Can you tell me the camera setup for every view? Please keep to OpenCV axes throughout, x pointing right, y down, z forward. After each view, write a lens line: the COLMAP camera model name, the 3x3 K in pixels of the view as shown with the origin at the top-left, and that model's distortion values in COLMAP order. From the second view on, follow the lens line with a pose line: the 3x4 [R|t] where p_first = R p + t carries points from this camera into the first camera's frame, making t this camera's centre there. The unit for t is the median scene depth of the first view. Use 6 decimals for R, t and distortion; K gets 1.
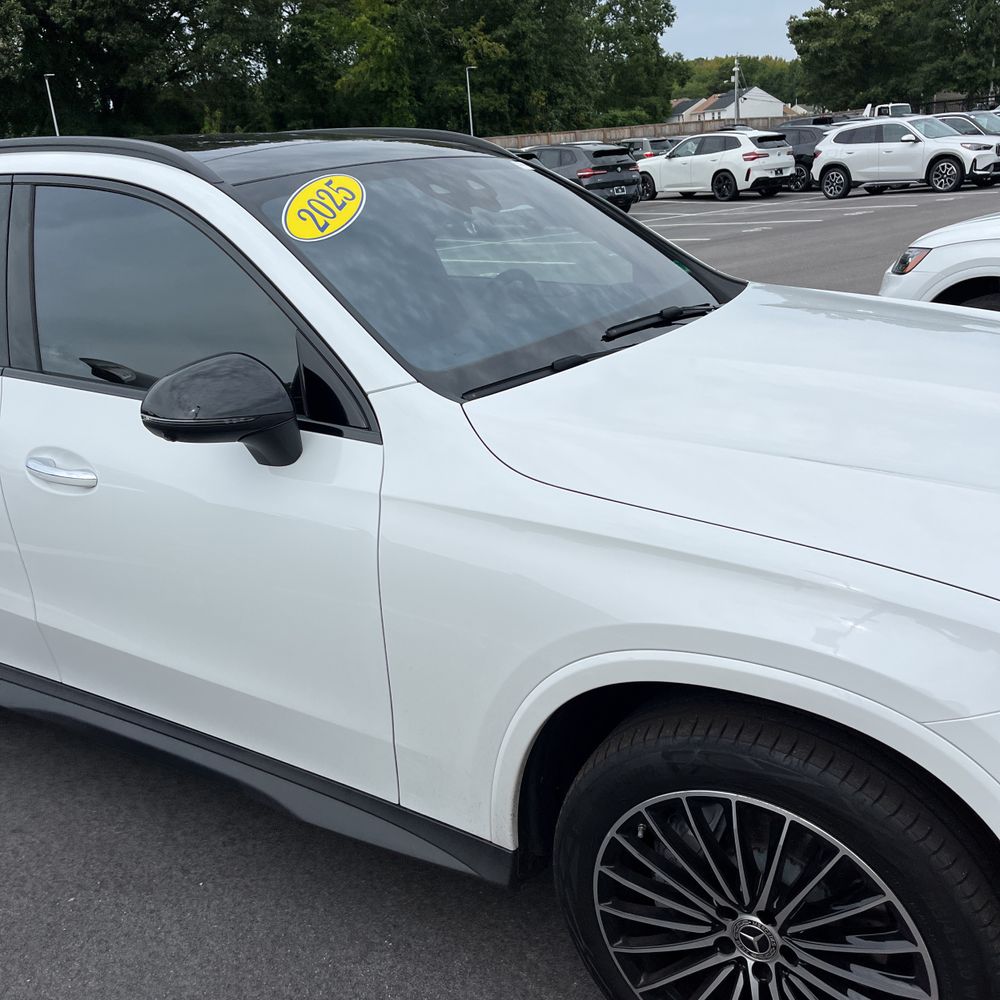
lens RADIAL K [[1013.2, 0, 508.9], [0, 1013.2, 517.2], [0, 0, 1]] dist [0.028862, 0.000000]
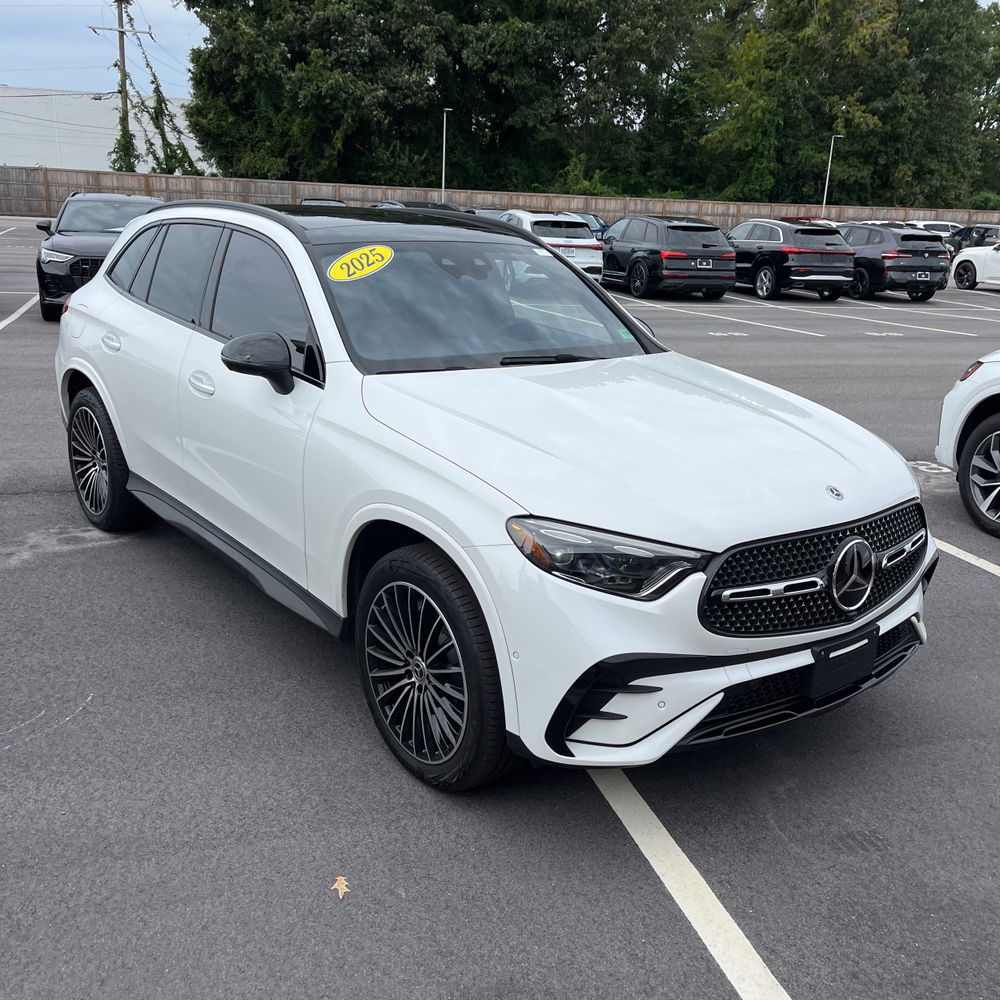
lens RADIAL K [[1013.2, 0, 502.1], [0, 1013.2, 509.3], [0, 0, 1]] dist [0.028862, 0.000000]
pose [[0.933781, 0.204579, -0.293599, 0.800393], [-0.218546, 0.975708, -0.015206, 0.104126], [0.283356, 0.078364, 0.955808, -0.718095]]
